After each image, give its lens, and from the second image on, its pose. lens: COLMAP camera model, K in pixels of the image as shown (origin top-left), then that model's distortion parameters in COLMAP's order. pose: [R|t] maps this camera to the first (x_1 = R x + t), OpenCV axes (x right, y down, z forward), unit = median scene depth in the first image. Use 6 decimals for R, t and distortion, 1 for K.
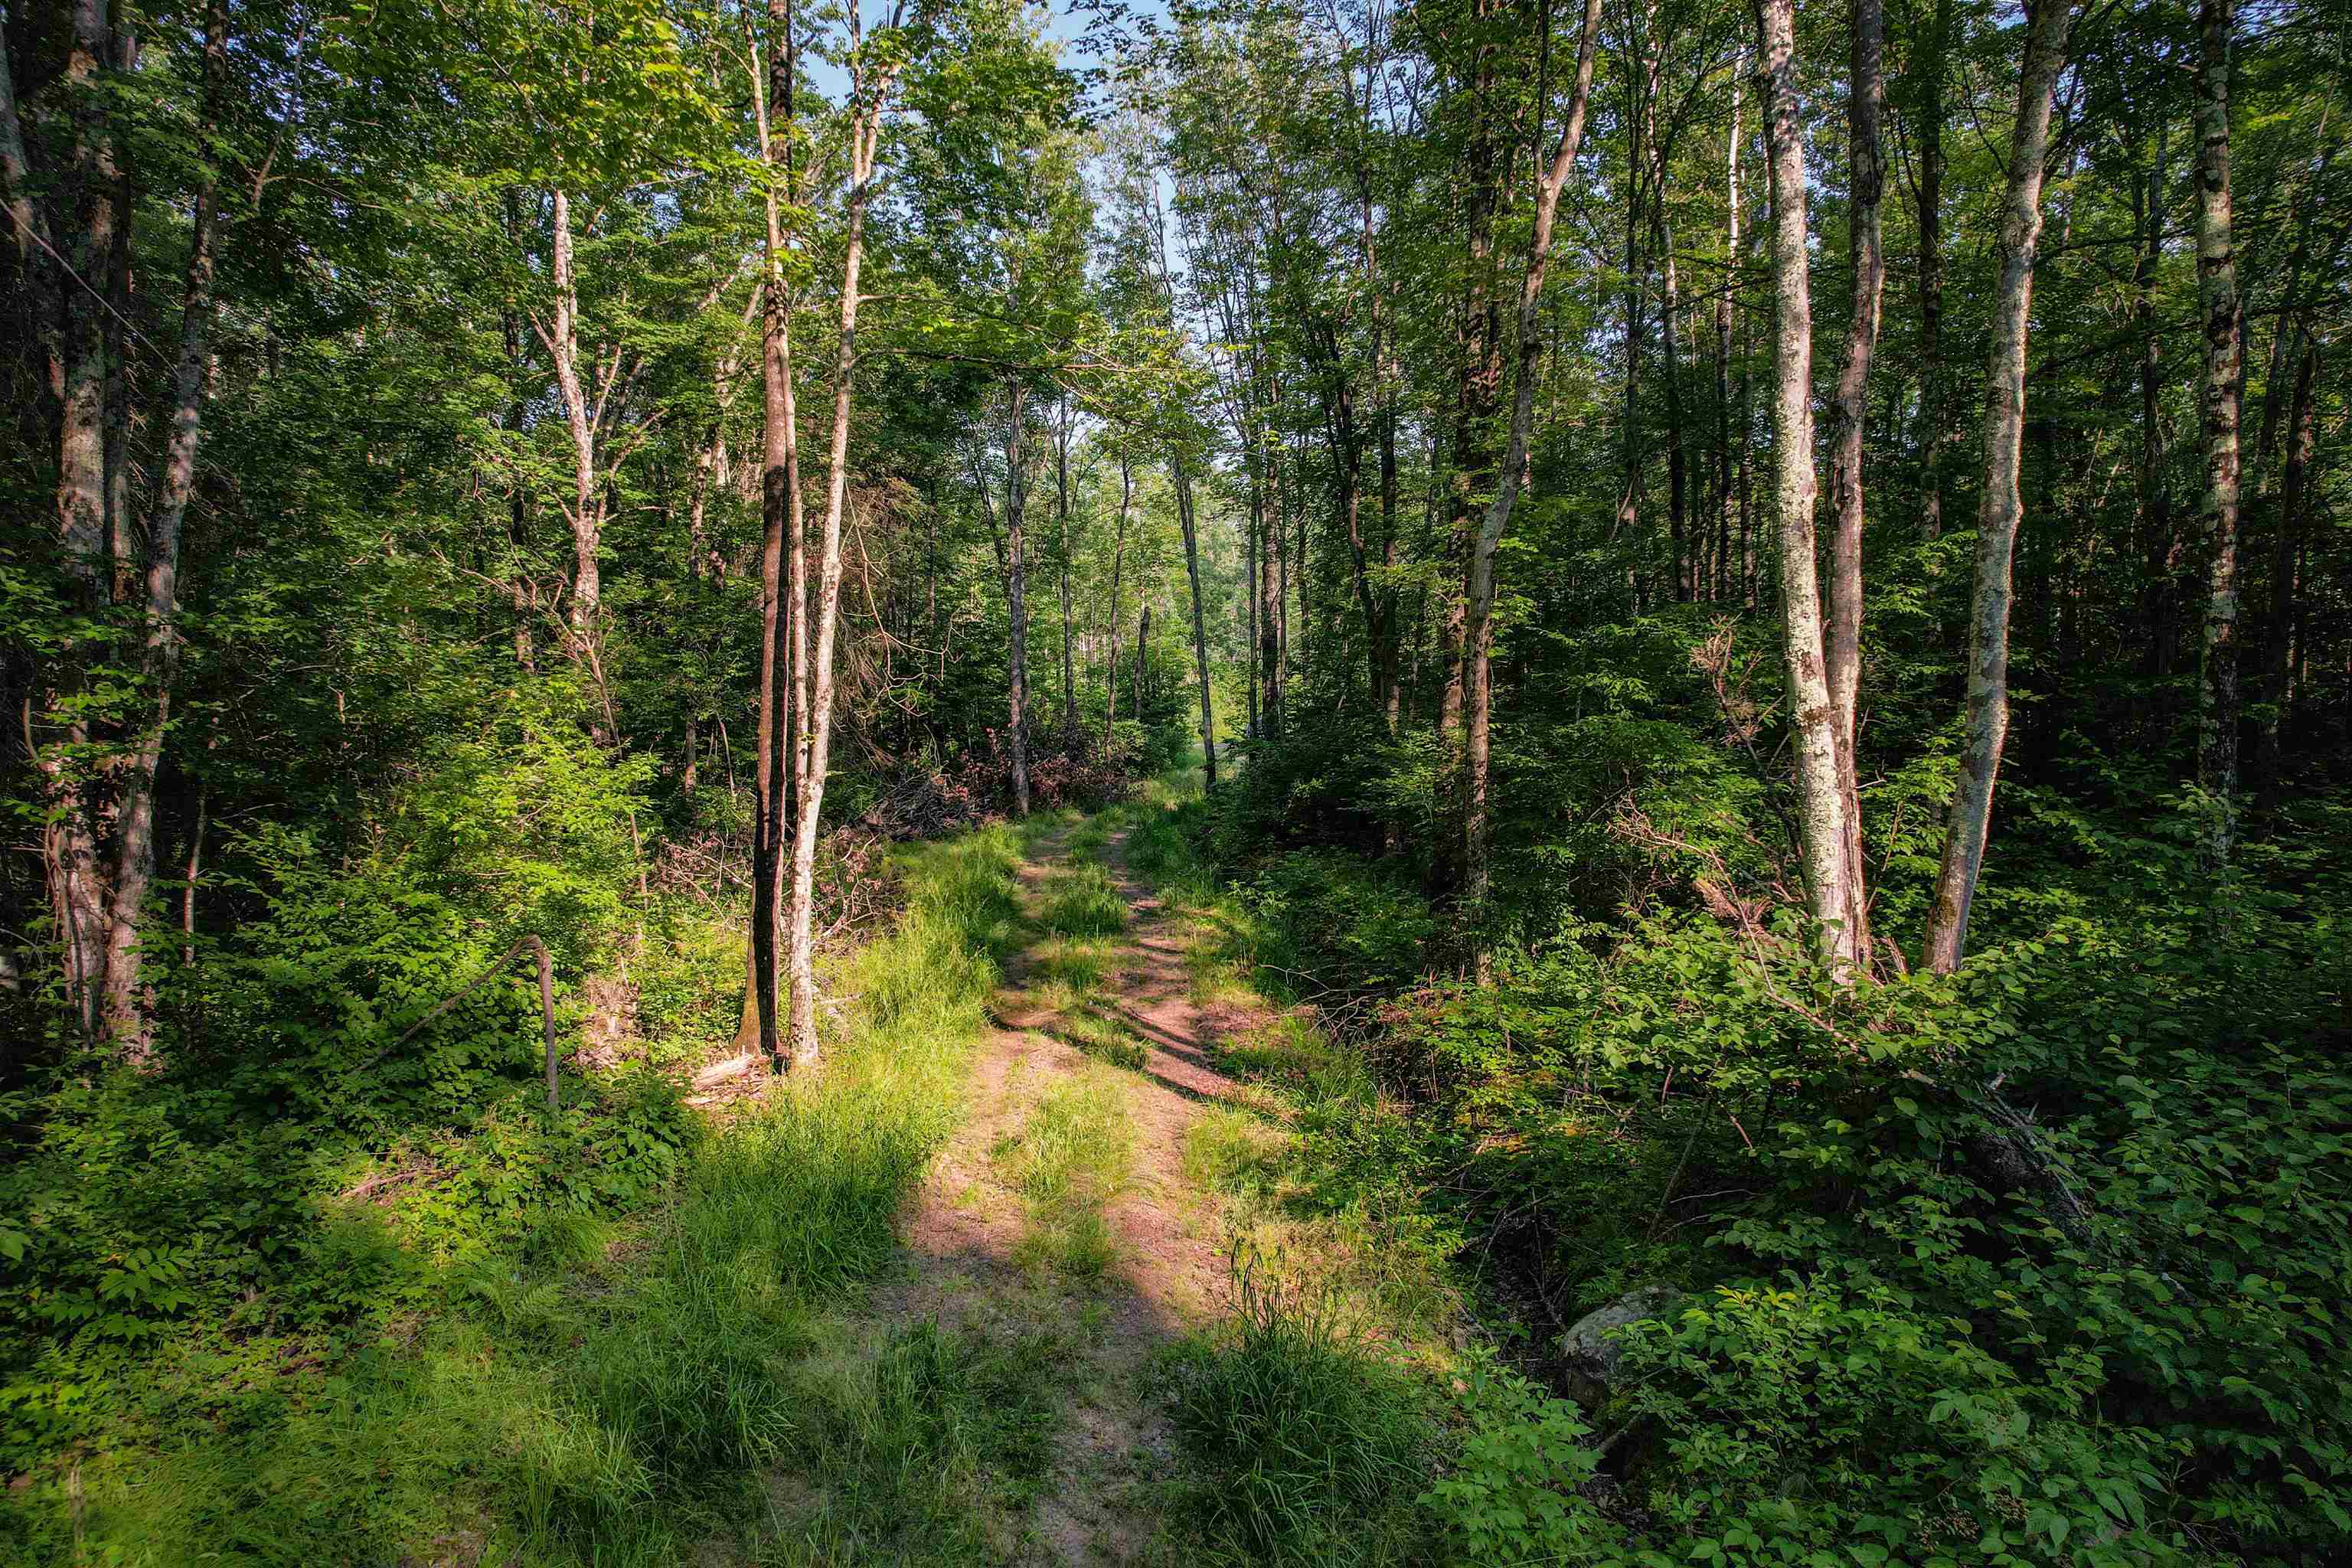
lens RADIAL K [[1530.0, 0, 1177.6], [0, 1530.0, 777.9], [0, 0, 1]] dist [-0.074084, 0.069839]
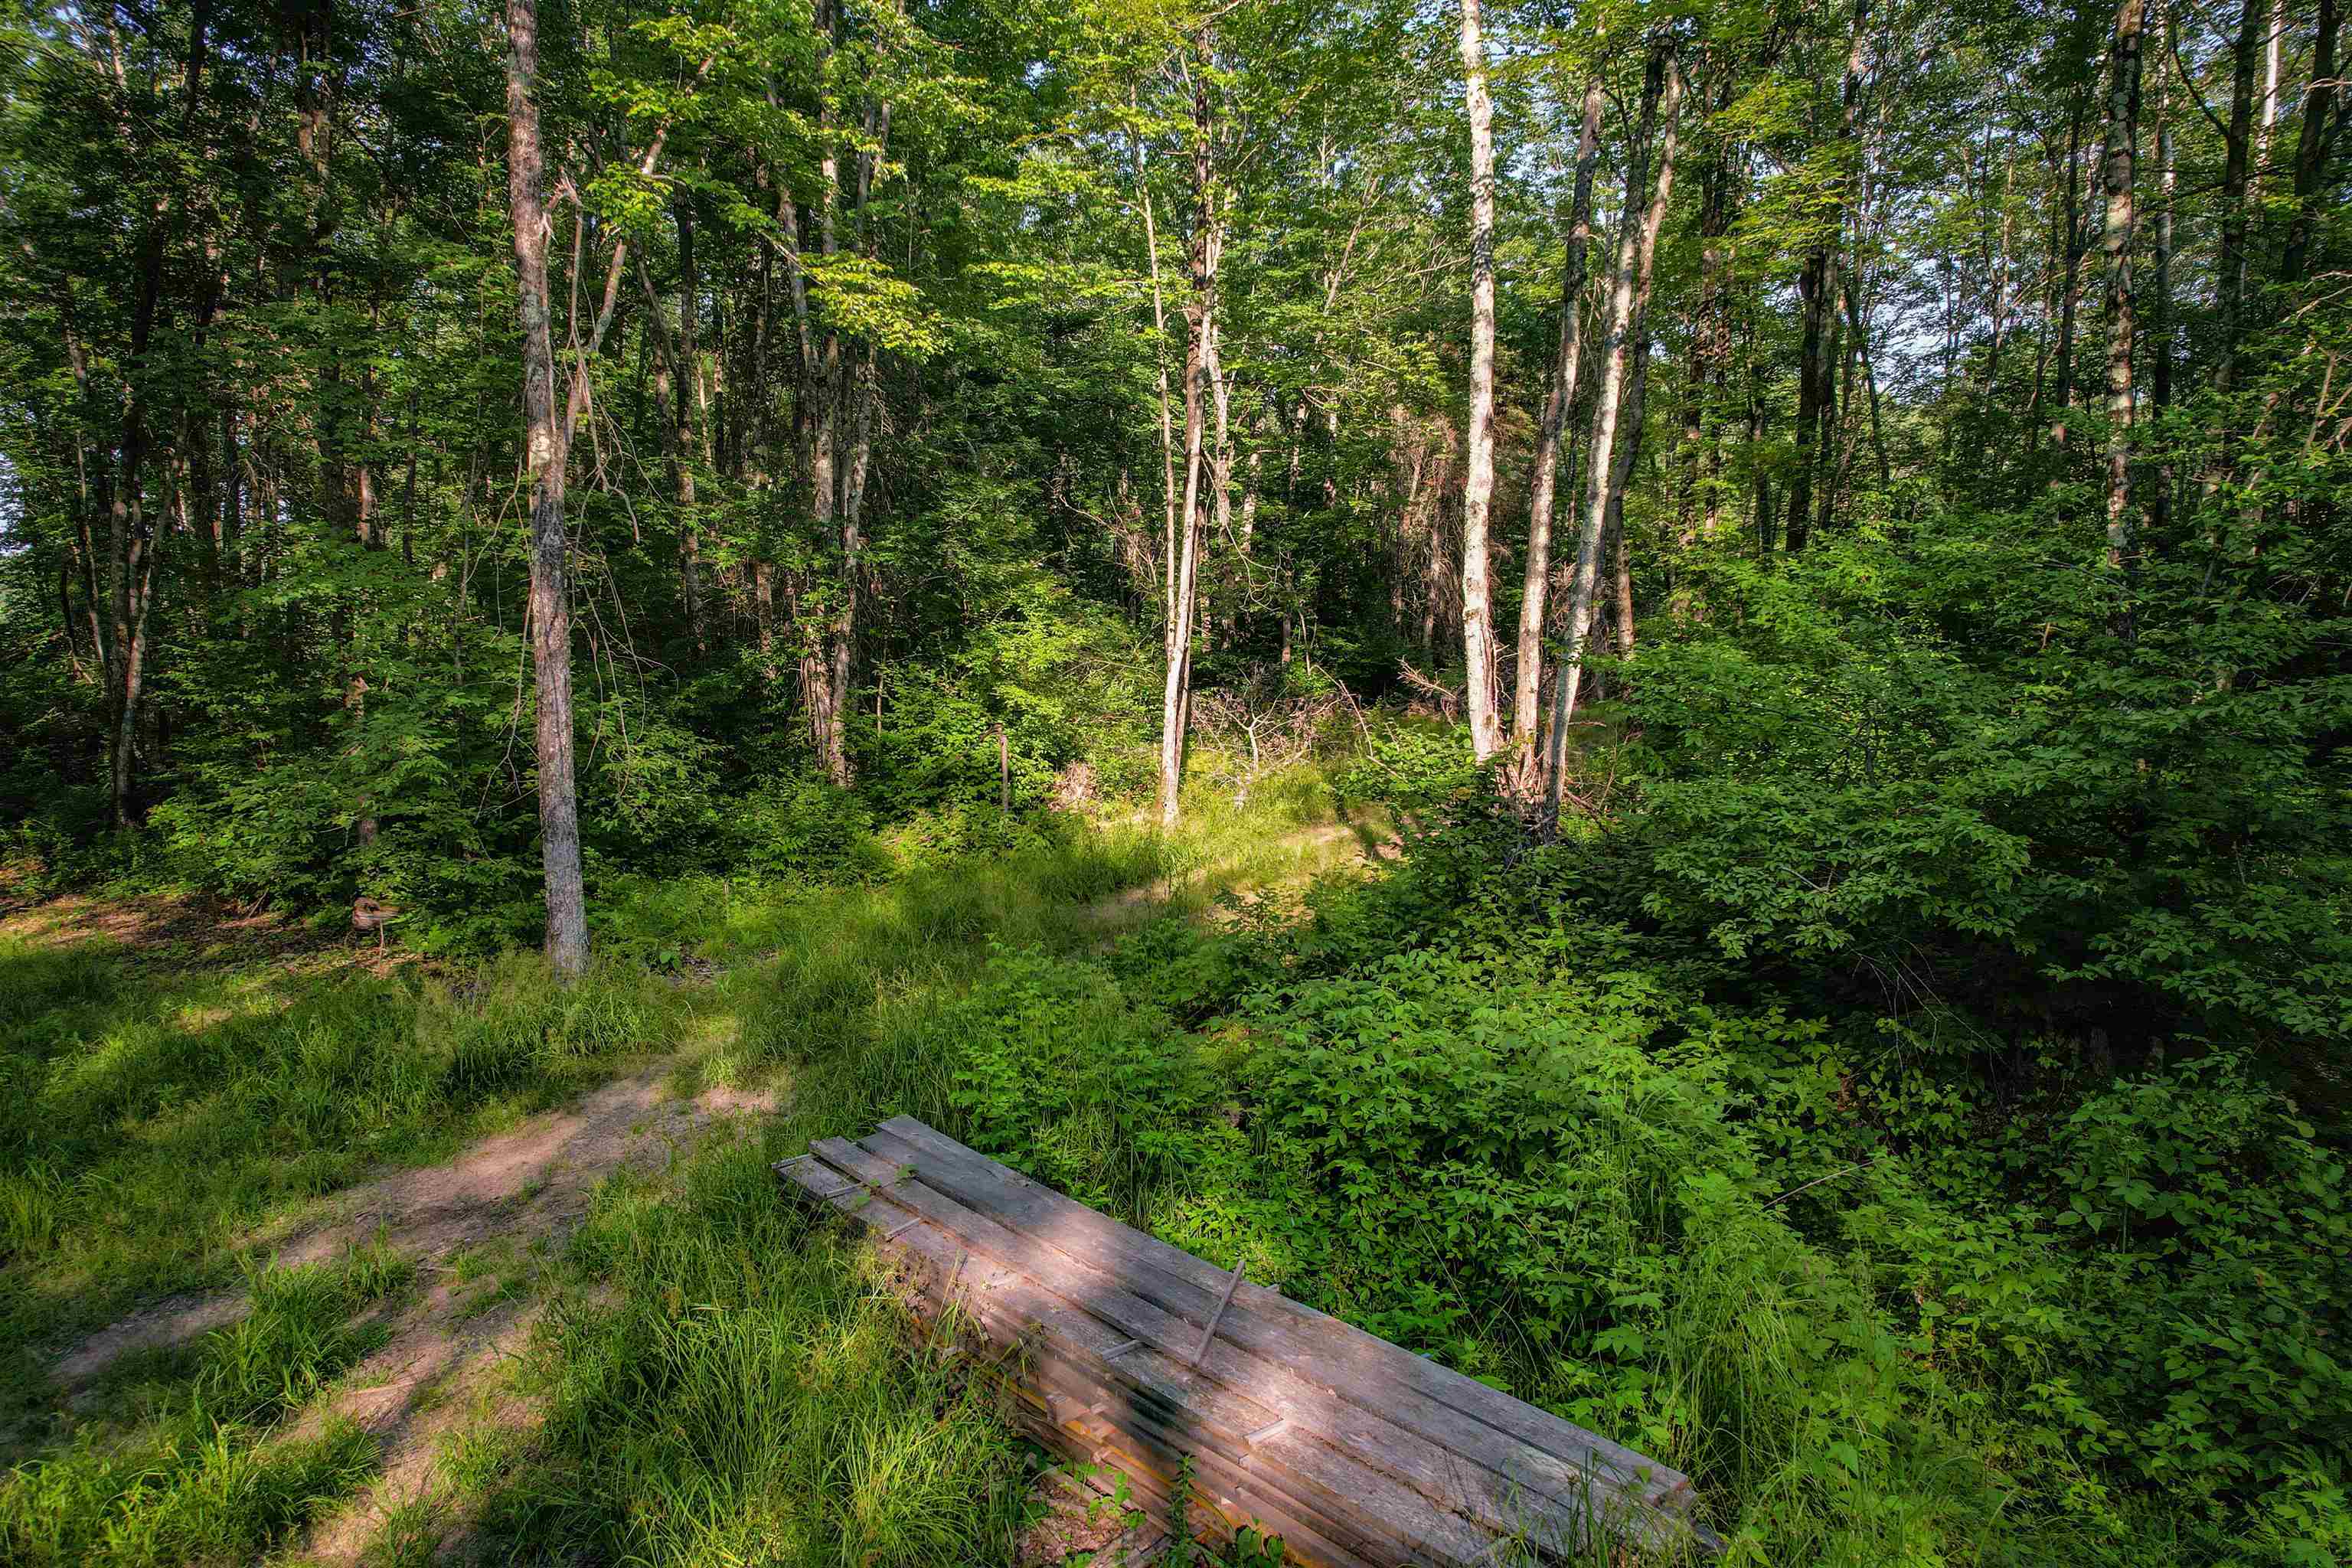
lens RADIAL K [[1530.0, 0, 1175.5], [0, 1530.0, 774.1], [0, 0, 1]] dist [-0.074084, 0.069839]
pose [[0.854084, 0.069121, -0.515522, 0.691259], [-0.035239, 0.996543, 0.075234, 0.014822], [0.518940, -0.046089, 0.853567, -0.459056]]
